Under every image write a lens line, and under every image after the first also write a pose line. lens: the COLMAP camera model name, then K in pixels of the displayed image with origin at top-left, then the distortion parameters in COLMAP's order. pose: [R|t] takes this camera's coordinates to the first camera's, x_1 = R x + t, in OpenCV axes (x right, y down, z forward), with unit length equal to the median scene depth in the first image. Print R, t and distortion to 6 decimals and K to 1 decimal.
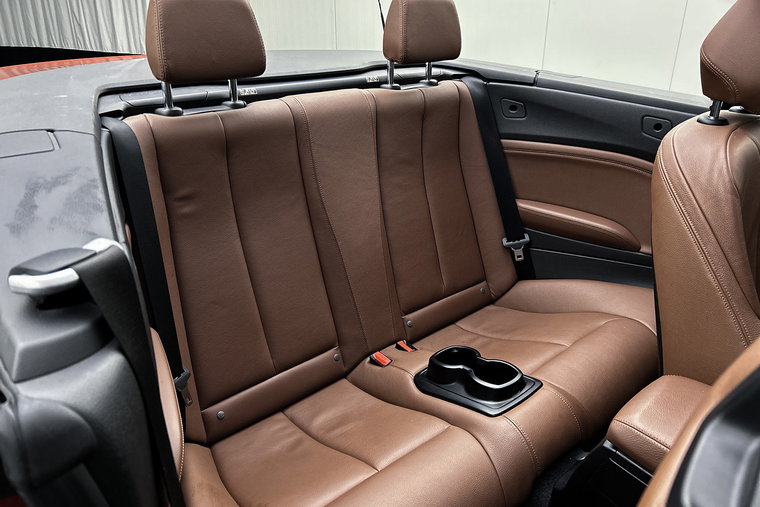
lens RADIAL K [[579.4, 0, 387.0], [0, 579.4, 260.0], [0, 0, 1]] dist [0.071208, -0.094879]
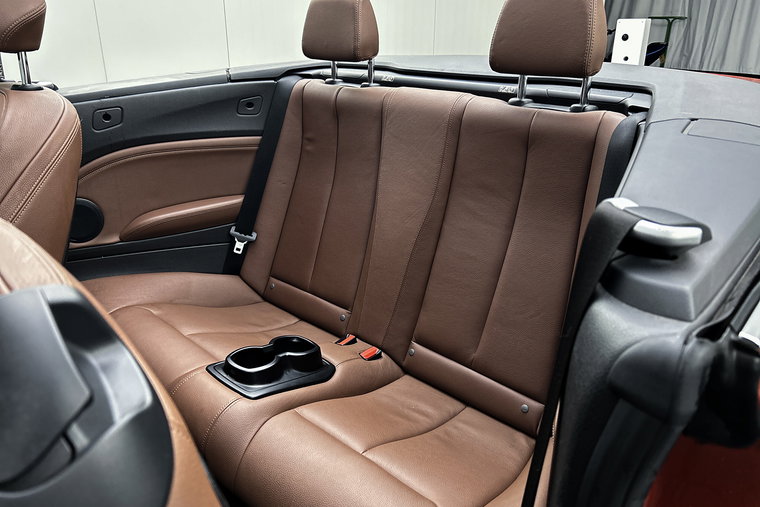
lens RADIAL K [[619.4, 0, 380.0], [0, 619.4, 253.5], [0, 0, 1]] dist [0.059417, -0.124543]
pose [[0.069713, 0.370094, -0.926375, 0.941887], [-0.390088, 0.864804, 0.316141, -0.329730], [0.918135, 0.339328, 0.204658, 0.747763]]
